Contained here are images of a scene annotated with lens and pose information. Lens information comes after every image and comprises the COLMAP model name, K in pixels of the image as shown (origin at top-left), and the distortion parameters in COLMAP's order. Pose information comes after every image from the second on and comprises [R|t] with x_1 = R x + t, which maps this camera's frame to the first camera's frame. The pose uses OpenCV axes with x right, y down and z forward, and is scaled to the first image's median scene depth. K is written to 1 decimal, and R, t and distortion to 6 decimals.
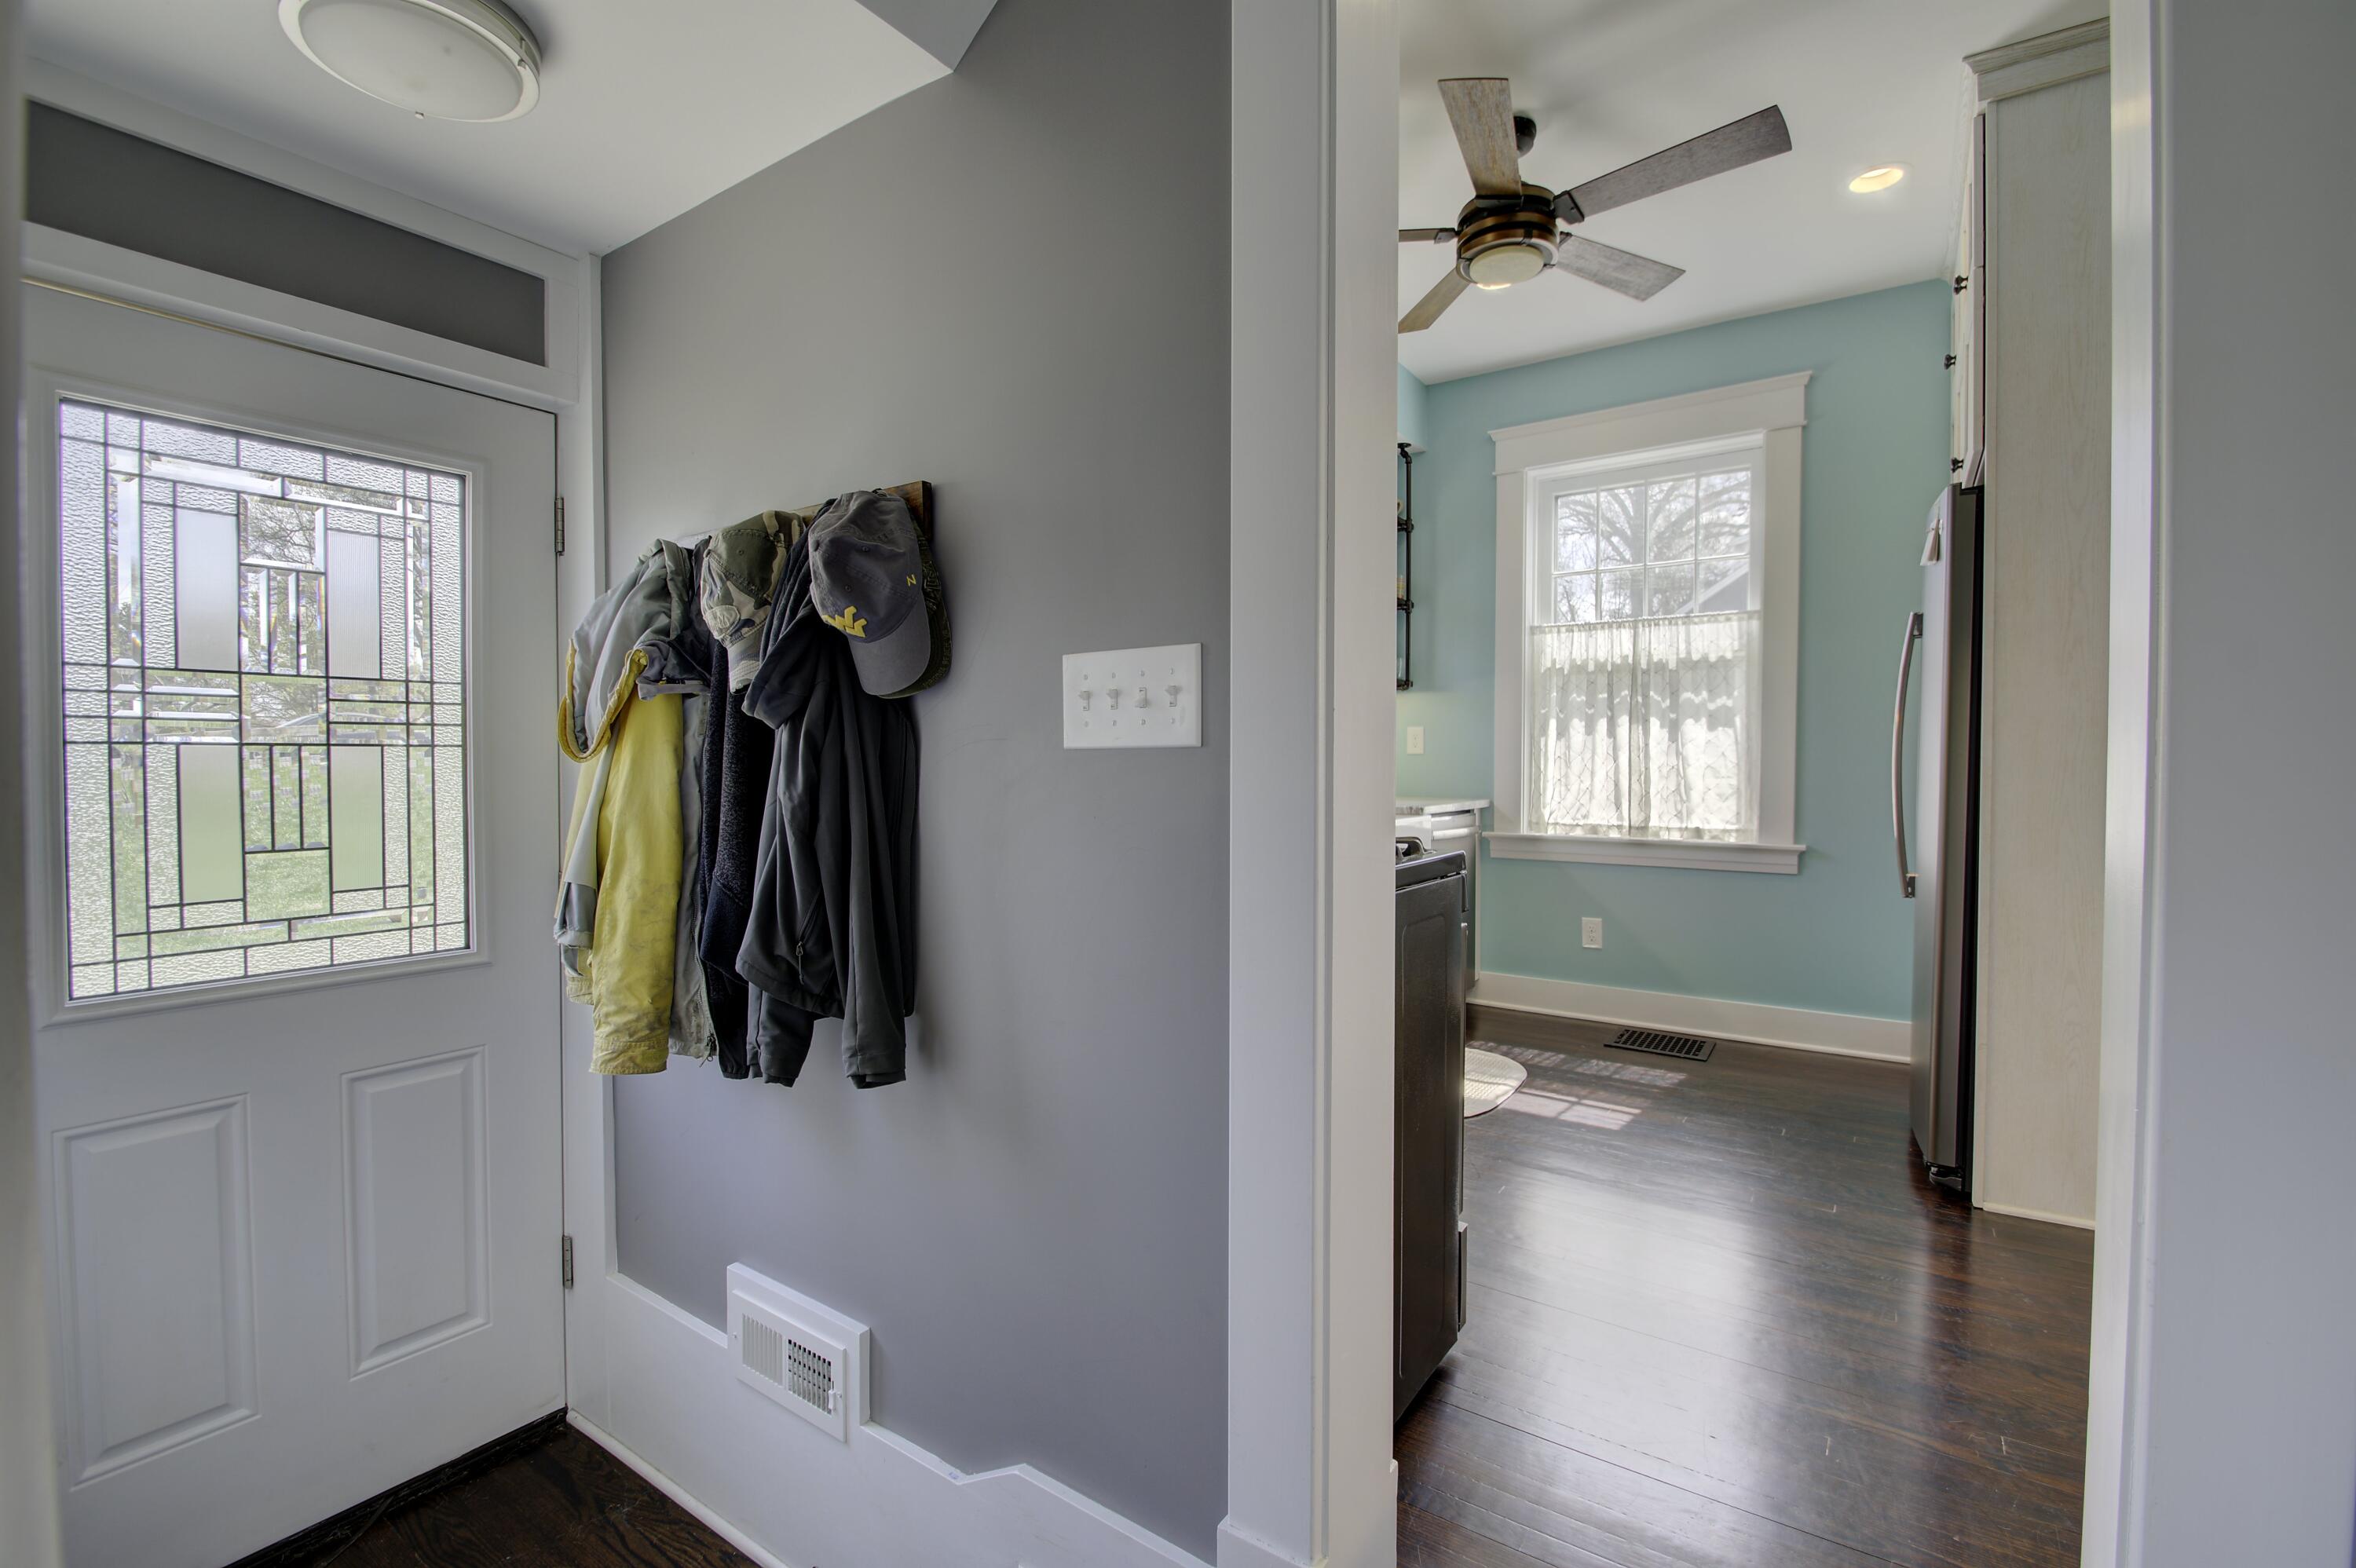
lens RADIAL K [[1023.9, 0, 1178.0], [0, 1023.9, 784.0], [0, 0, 1]] dist [-0.000959, -0.000541]
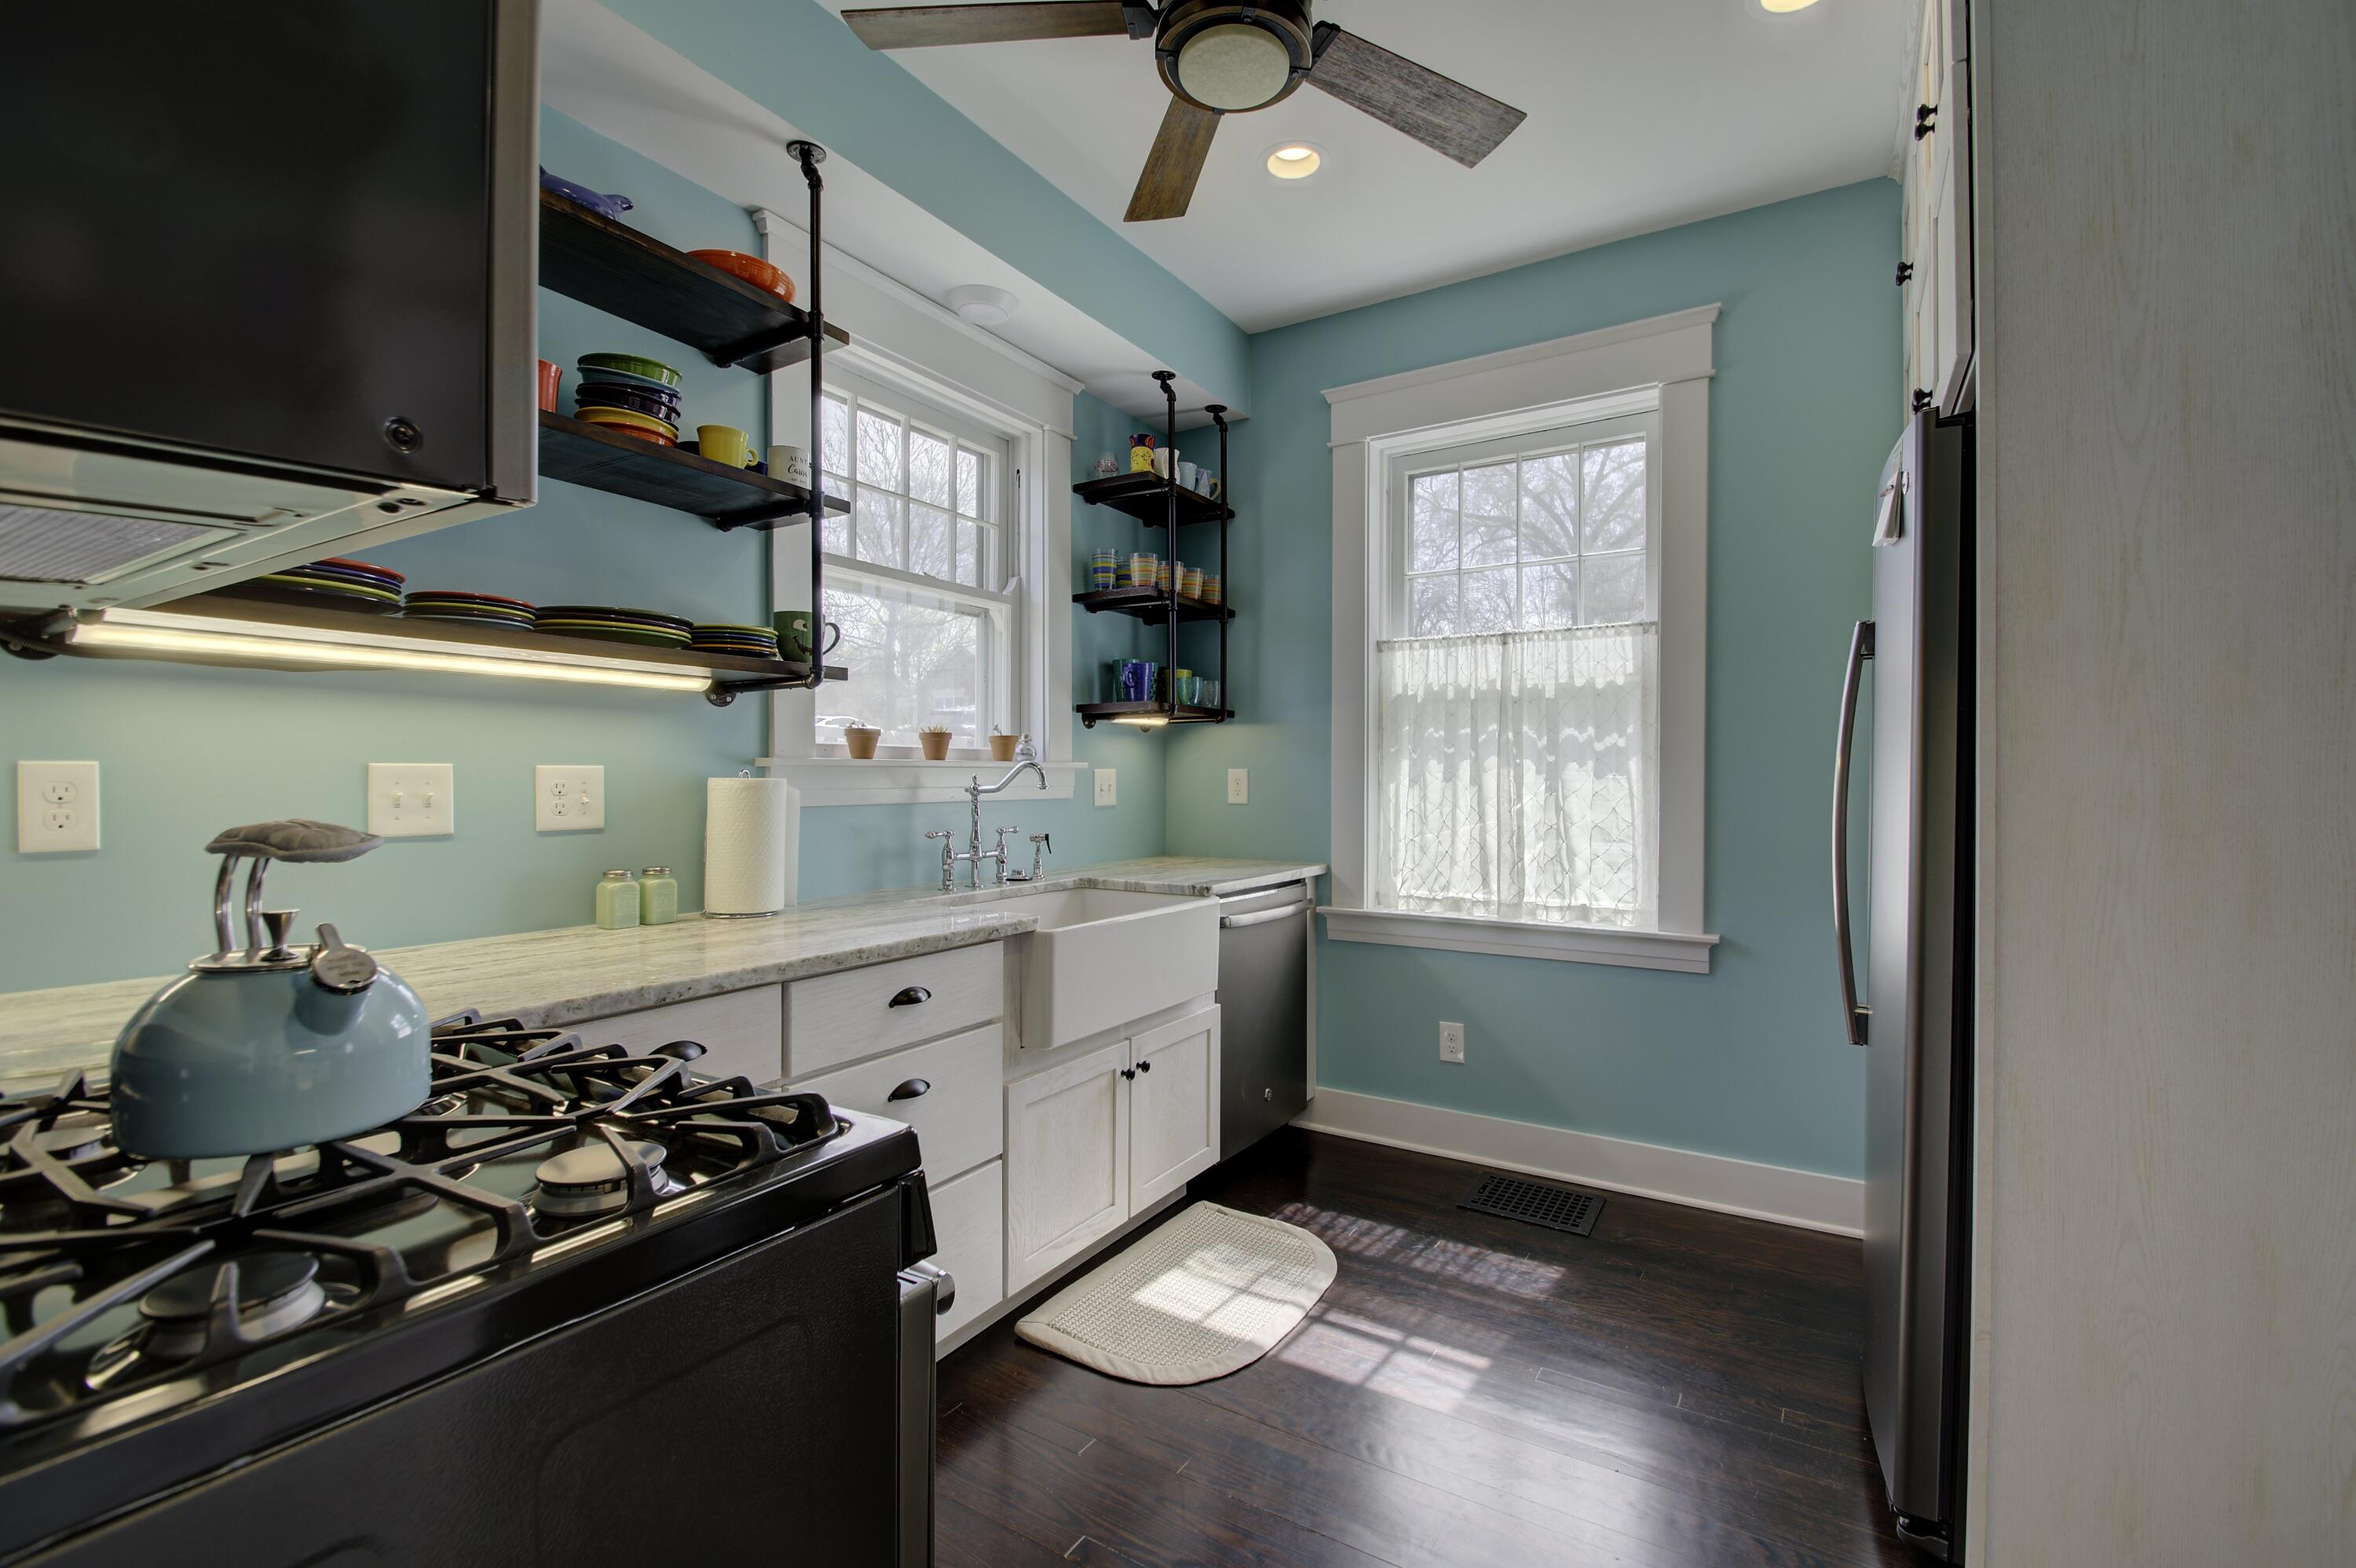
lens RADIAL K [[1033.2, 0, 1178.0], [0, 1033.2, 784.0], [0, 0, 1]] dist [-0.000323, 0.000253]
pose [[0.998761, -0.001052, 0.049746, 0.168227], [0.001900, 0.999854, -0.016995, -0.035569], [-0.049721, 0.017068, 0.998617, 0.245903]]
